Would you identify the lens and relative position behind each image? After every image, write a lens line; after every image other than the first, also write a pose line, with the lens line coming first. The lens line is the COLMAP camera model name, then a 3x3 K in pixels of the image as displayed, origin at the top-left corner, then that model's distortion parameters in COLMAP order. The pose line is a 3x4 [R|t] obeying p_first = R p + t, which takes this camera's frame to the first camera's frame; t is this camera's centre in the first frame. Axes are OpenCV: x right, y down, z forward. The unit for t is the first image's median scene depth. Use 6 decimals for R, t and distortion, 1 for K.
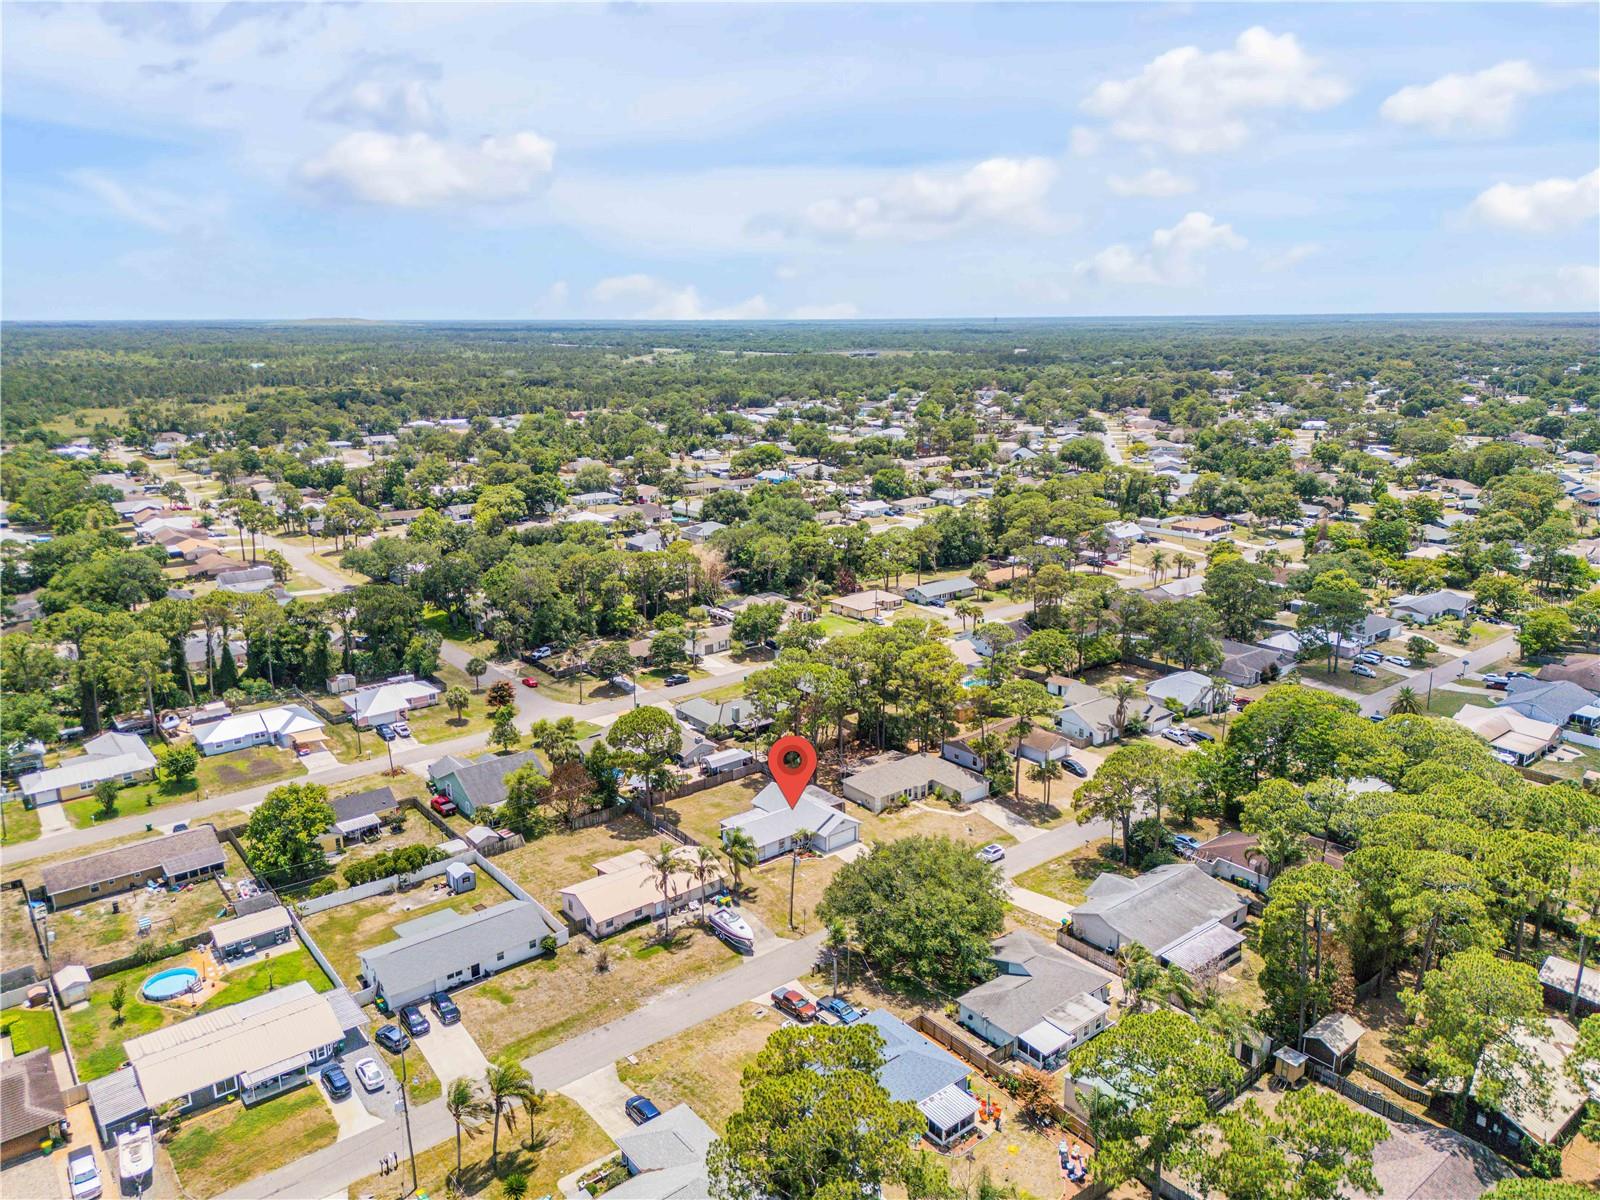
lens RADIAL K [[1125.1, 0, 800.0], [0, 1125.1, 600.0], [0, 0, 1]] dist [0.062191, -0.051176]
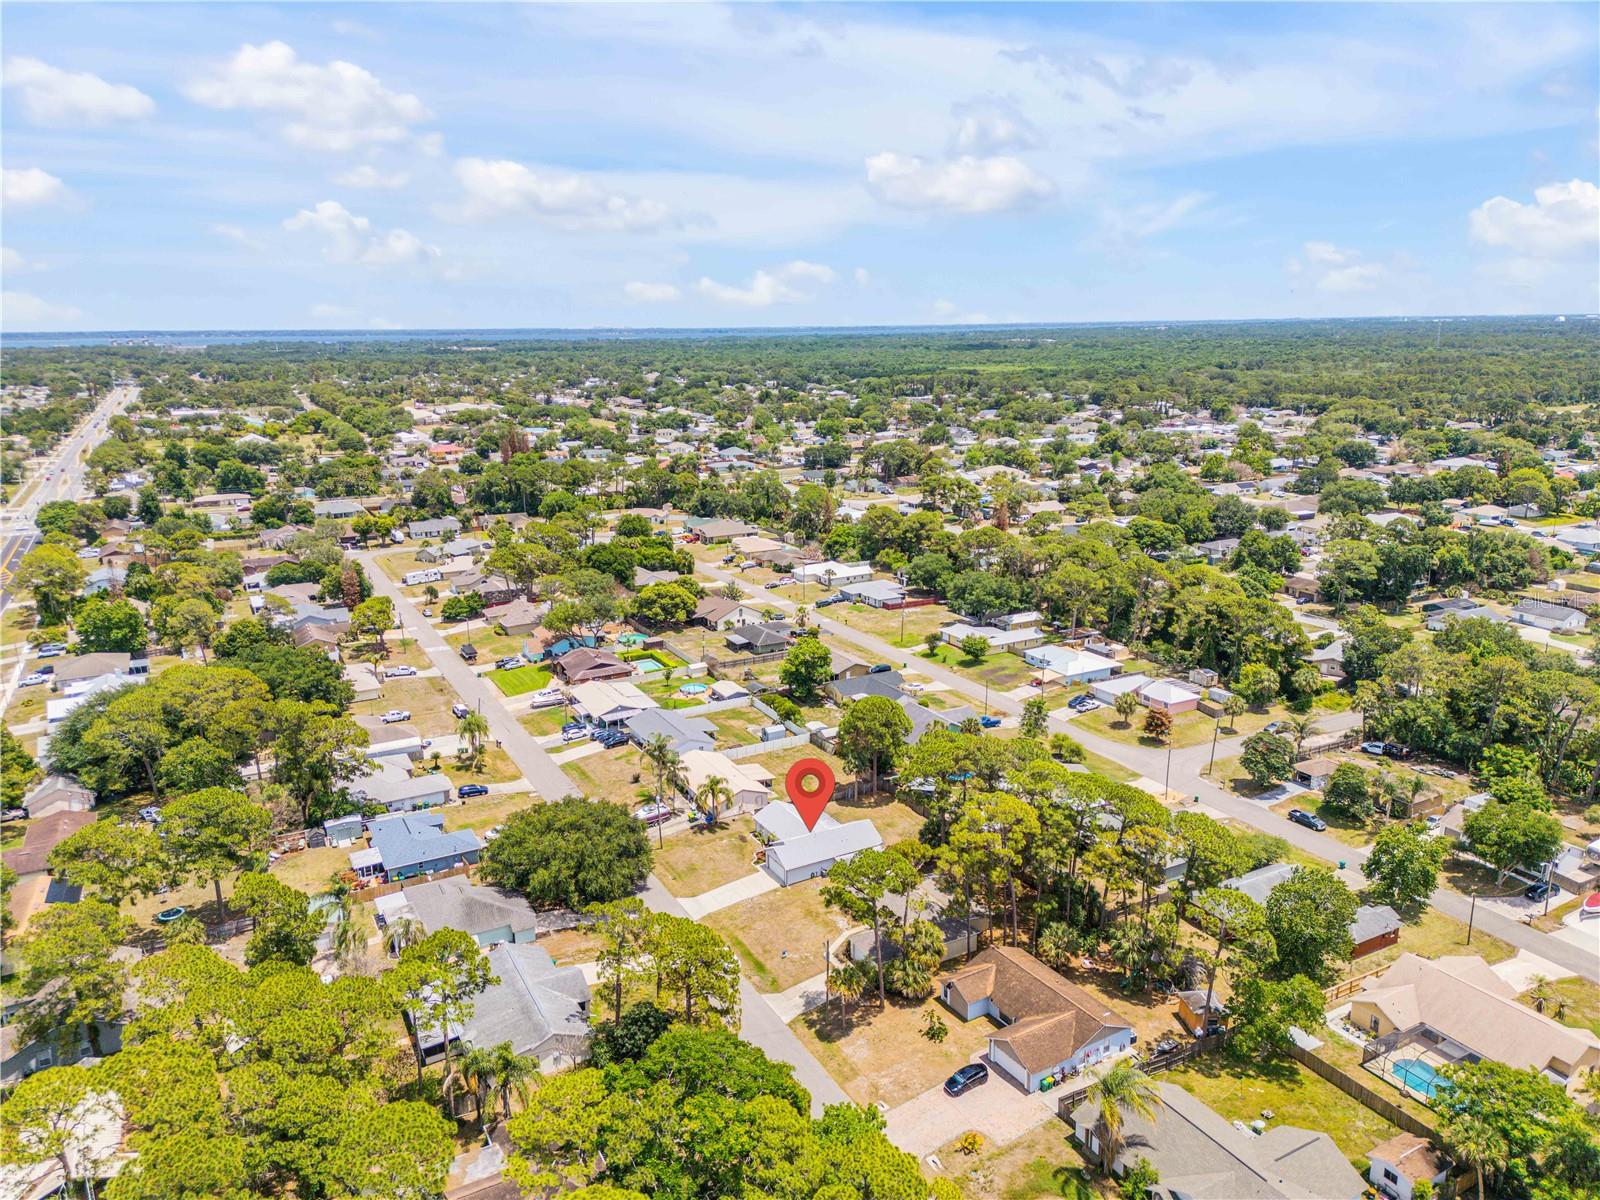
lens RADIAL K [[1125.1, 0, 800.0], [0, 1125.1, 600.0], [0, 0, 1]] dist [0.062191, -0.051176]
pose [[-0.180726, 0.237370, -0.954460, 0.707157], [-0.218814, 0.936415, 0.274314, -0.216635], [0.958884, 0.258425, -0.117295, 0.874073]]
